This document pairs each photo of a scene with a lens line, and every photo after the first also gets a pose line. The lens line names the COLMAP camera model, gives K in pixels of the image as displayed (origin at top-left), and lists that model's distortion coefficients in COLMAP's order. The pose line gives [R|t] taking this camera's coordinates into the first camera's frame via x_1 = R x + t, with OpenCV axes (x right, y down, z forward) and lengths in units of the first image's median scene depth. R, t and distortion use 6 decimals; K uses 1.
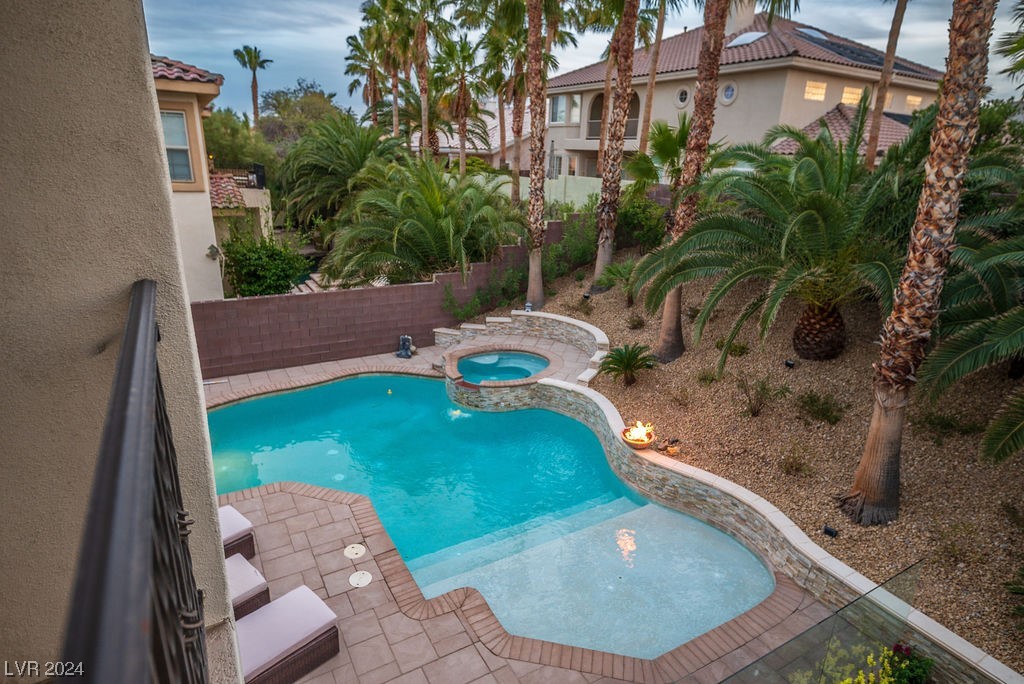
lens RADIAL K [[567.7, 0, 510.8], [0, 567.7, 345.7], [0, 0, 1]] dist [0.003849, -0.000952]
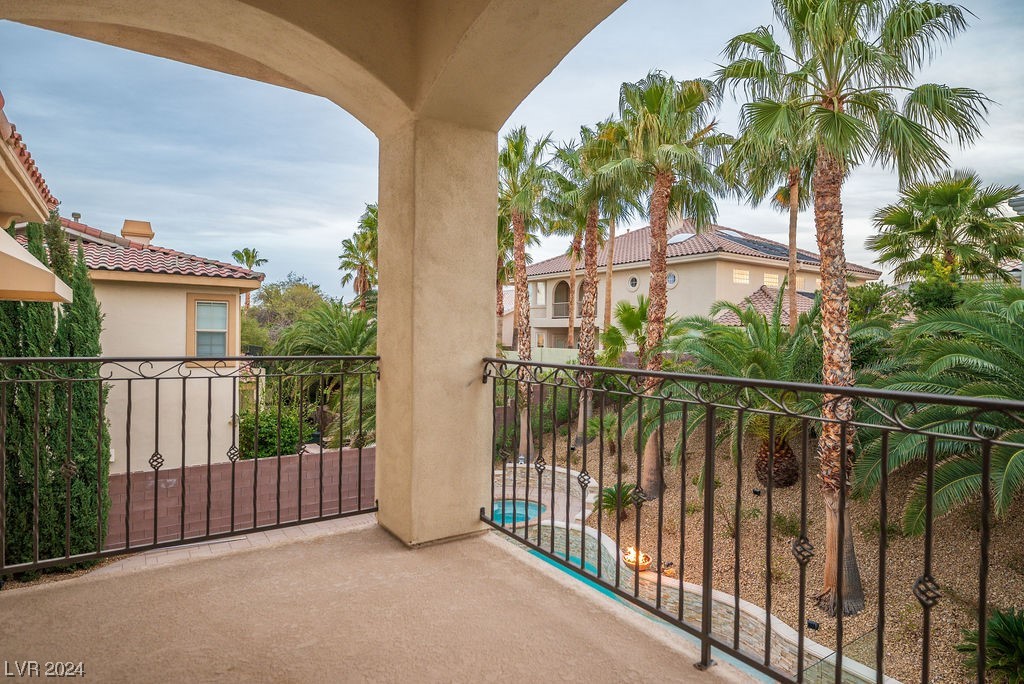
lens RADIAL K [[567.7, 0, 510.8], [0, 567.7, 345.7], [0, 0, 1]] dist [0.003849, -0.000952]
pose [[0.997448, -0.024480, 0.067072, -0.066167], [0.043493, 0.953305, -0.298861, 0.056290], [-0.056624, 0.301016, 0.951937, -0.136764]]
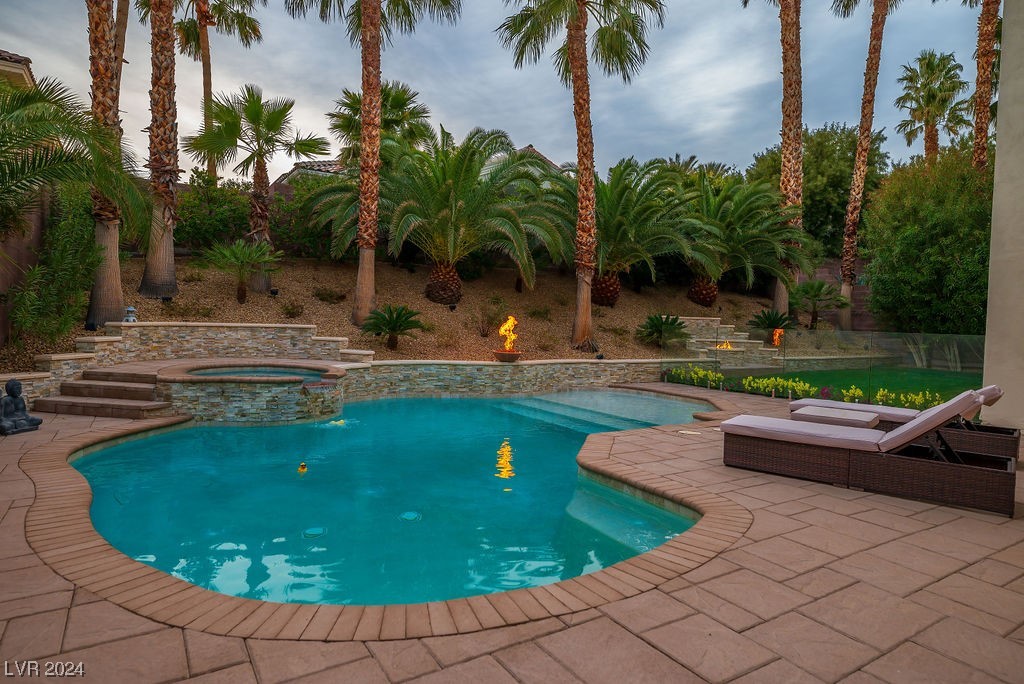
lens RADIAL K [[567.7, 0, 510.8], [0, 567.7, 345.7], [0, 0, 1]] dist [0.003849, -0.000952]
pose [[-0.032461, -0.079689, 0.996291, -0.631681], [0.305049, 0.948464, 0.085803, 0.036917], [-0.951783, 0.306703, -0.006480, 0.699102]]
